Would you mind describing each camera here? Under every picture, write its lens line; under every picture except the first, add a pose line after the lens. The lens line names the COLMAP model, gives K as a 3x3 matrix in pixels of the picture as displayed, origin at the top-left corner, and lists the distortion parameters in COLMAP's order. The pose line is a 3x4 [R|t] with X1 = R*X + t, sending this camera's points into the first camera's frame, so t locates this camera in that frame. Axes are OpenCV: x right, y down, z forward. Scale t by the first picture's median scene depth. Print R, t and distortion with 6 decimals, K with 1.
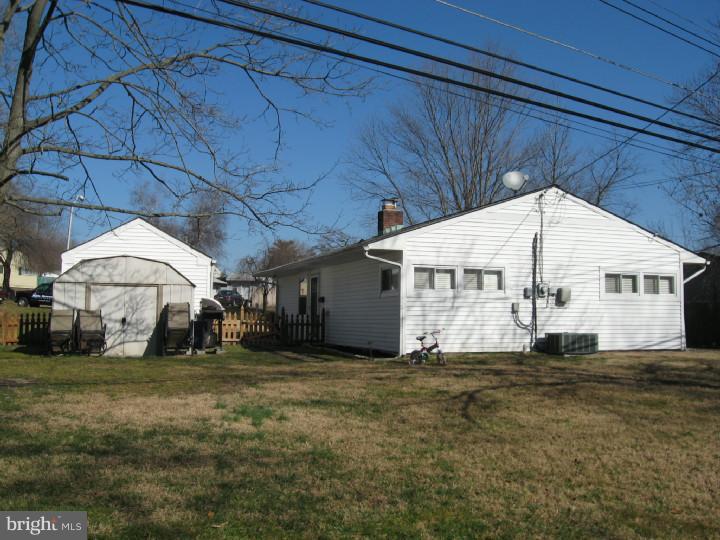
lens RADIAL K [[747.8, 0, 359.1], [0, 747.8, 269.1], [0, 0, 1]] dist [-0.131971, 0.056445]
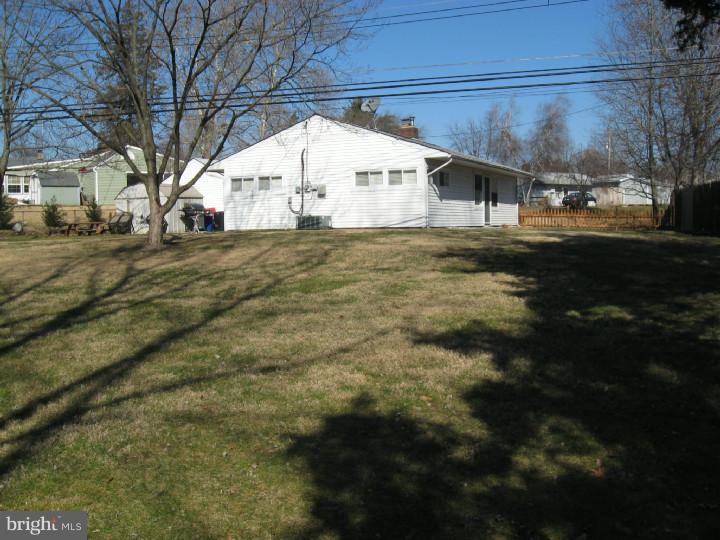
lens RADIAL K [[747.8, 0, 359.1], [0, 747.8, 269.1], [0, 0, 1]] dist [-0.131971, 0.056445]
pose [[0.726931, 0.019521, -0.686433, 1.355497], [0.073980, 0.991552, 0.106543, 0.039179], [0.682714, -0.128232, 0.719346, -0.024402]]
